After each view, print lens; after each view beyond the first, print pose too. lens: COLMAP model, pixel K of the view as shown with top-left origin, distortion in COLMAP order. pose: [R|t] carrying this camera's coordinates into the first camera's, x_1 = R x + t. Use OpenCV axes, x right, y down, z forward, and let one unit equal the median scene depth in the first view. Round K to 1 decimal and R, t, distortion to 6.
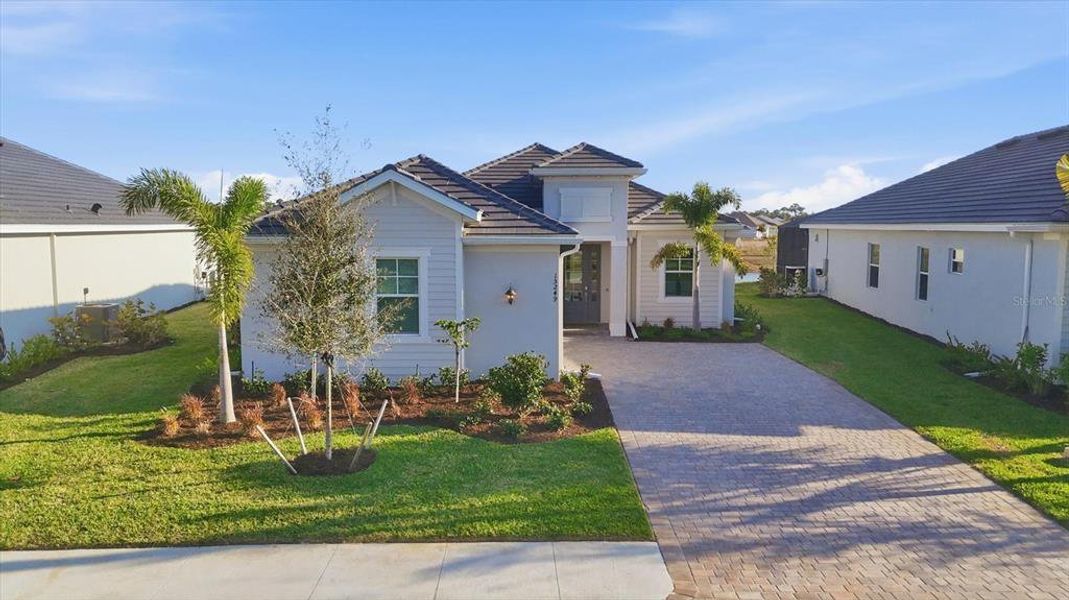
lens RADIAL K [[789.4, 0, 540.2], [0, 789.4, 300.0], [0, 0, 1]] dist [0.133080, -0.227644]
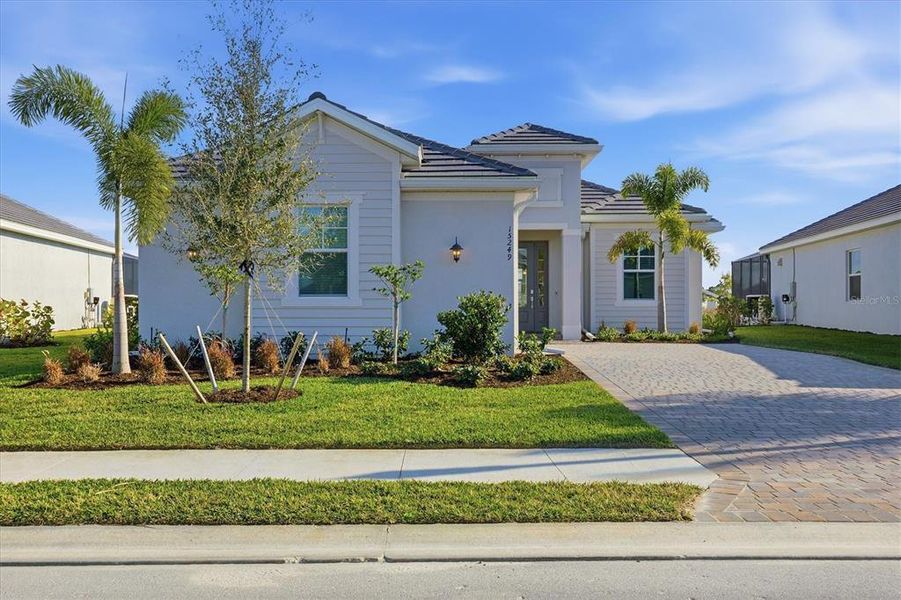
lens RADIAL K [[866.6, 0, 450.5], [0, 866.6, 300.0], [0, 0, 1]] dist [0.004433, 0.007966]
pose [[0.999976, 0.000260, -0.006890, -0.026259], [-0.000911, 0.995507, -0.094681, 0.092904], [0.006835, 0.094685, 0.995484, 0.061603]]
